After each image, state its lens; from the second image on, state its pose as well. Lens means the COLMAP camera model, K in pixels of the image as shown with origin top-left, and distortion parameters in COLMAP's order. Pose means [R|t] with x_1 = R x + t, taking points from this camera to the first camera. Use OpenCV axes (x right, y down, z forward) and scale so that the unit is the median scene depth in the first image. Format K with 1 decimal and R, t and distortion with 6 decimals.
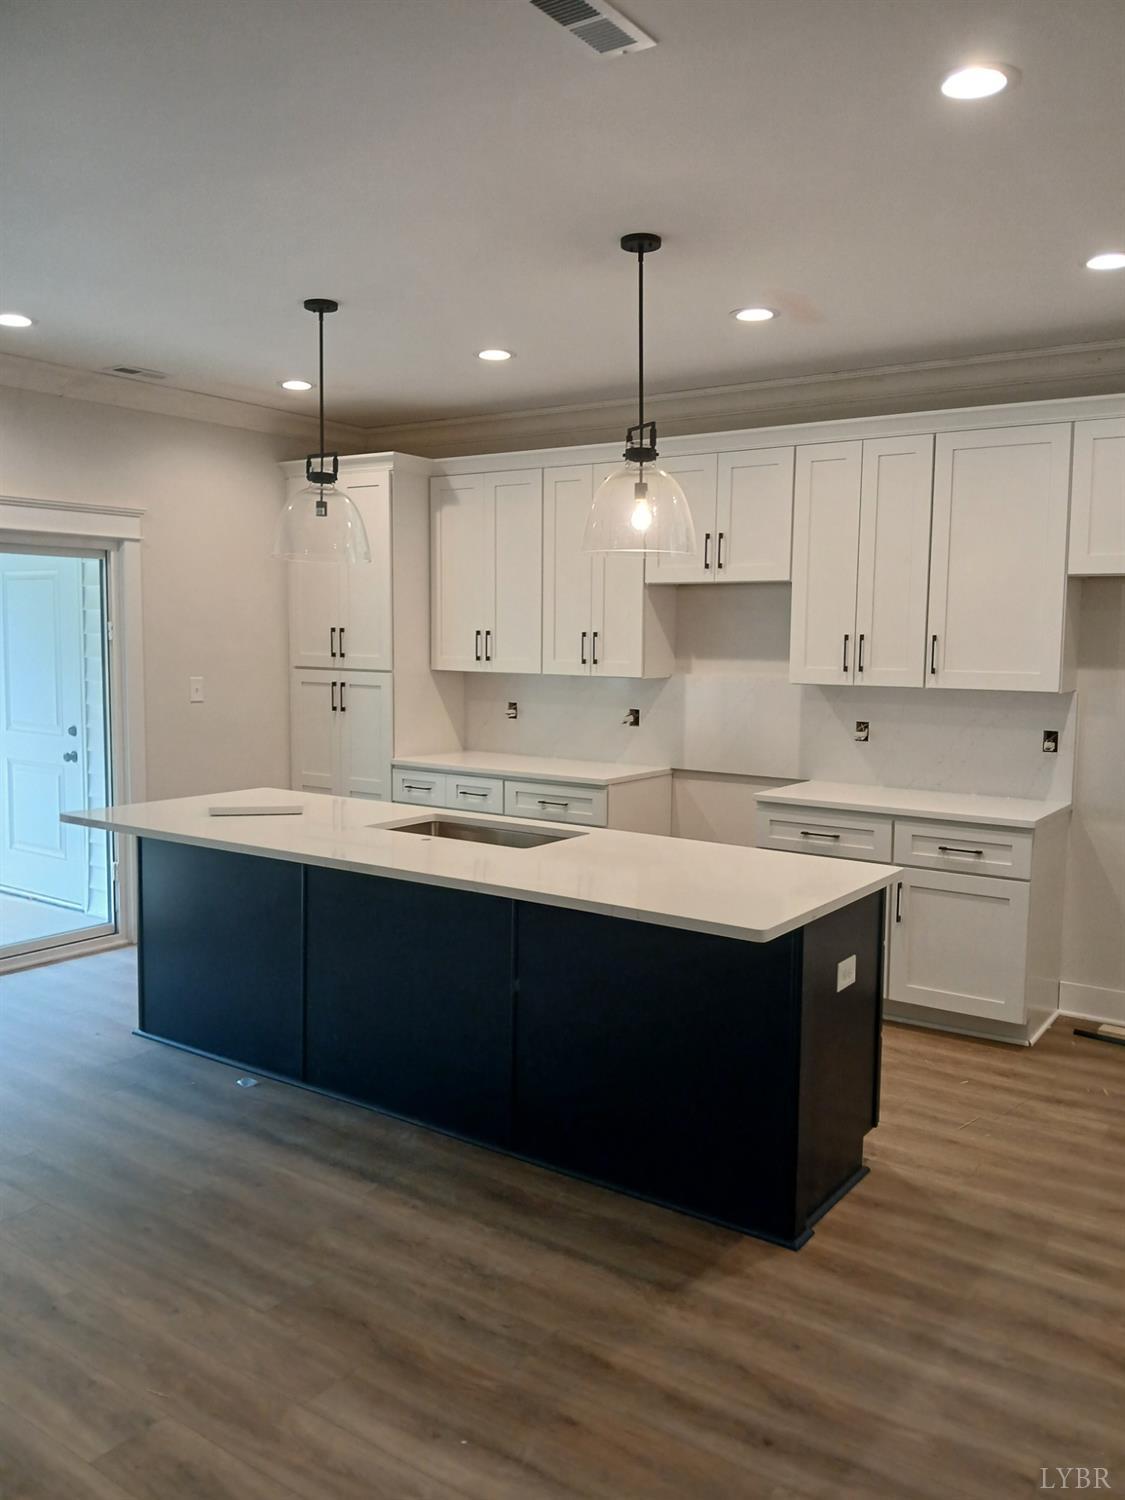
lens RADIAL K [[1165.3, 0, 606.6], [0, 1165.3, 749.1], [0, 0, 1]] dist [0.071983, -0.132836]
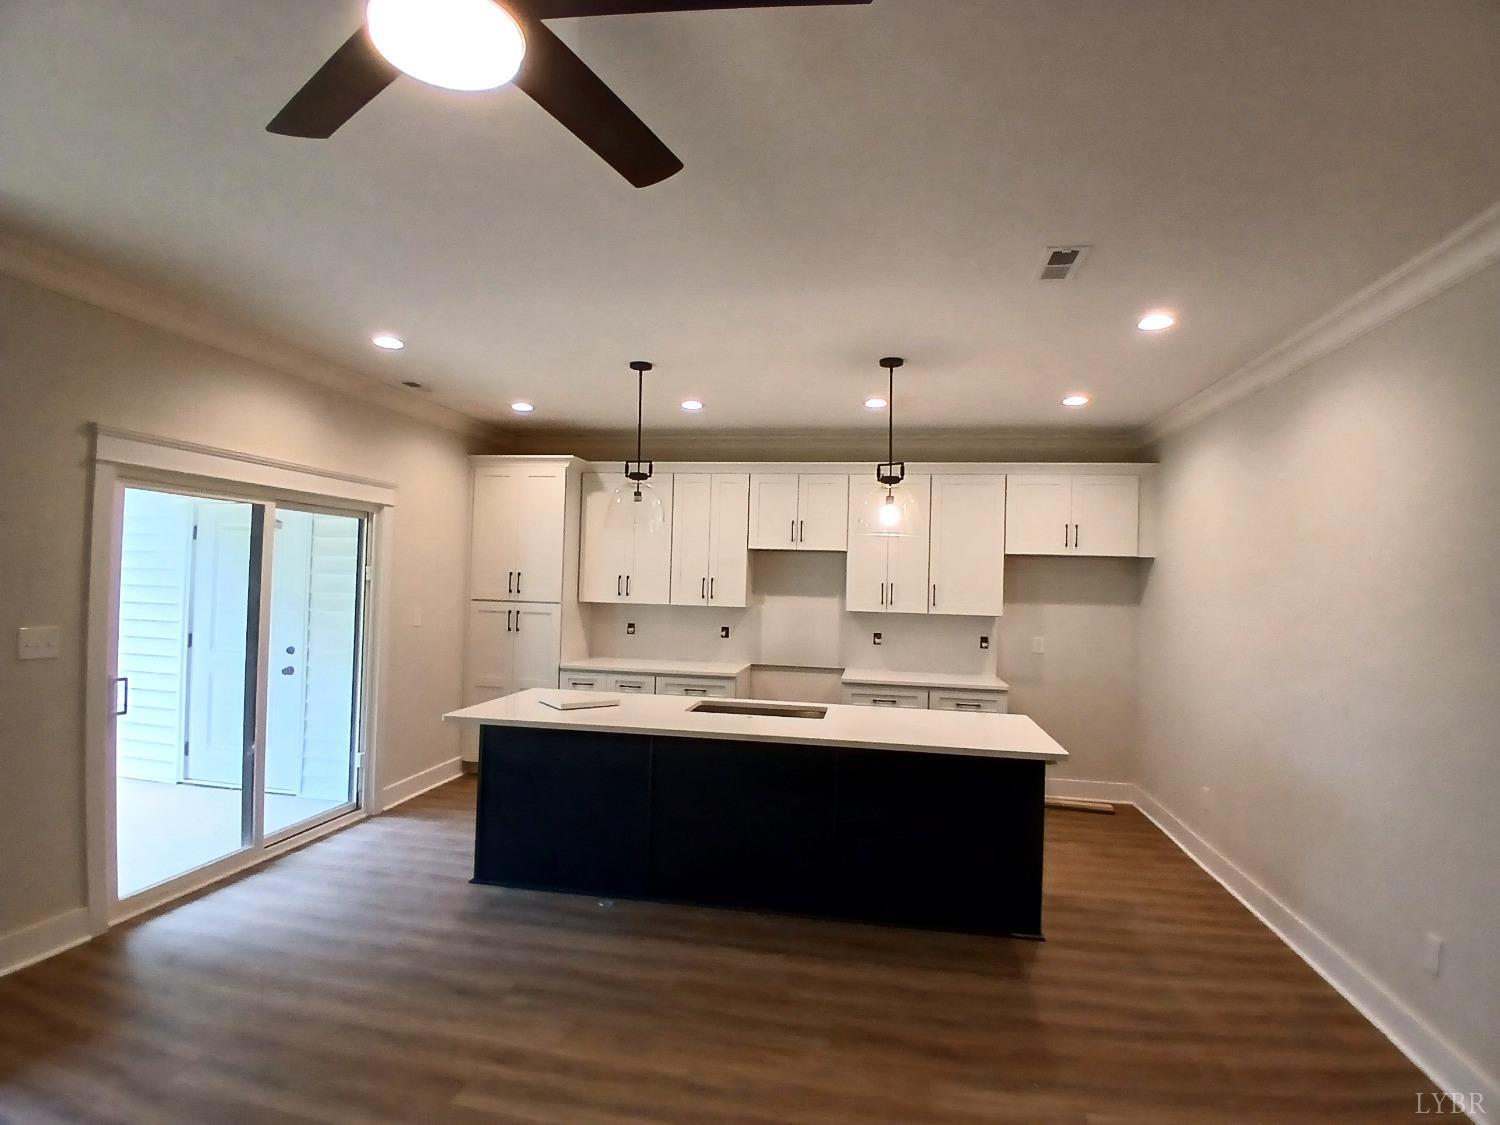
lens RADIAL K [[748.2, 0, 750.0], [0, 748.2, 562.5], [0, 0, 1]] dist [-0.018972, -0.001058]
pose [[0.907949, 0.022573, 0.418472, -0.417319], [0.024867, 0.993887, -0.107564, -0.013205], [-0.418342, 0.108069, 0.901838, 0.077495]]
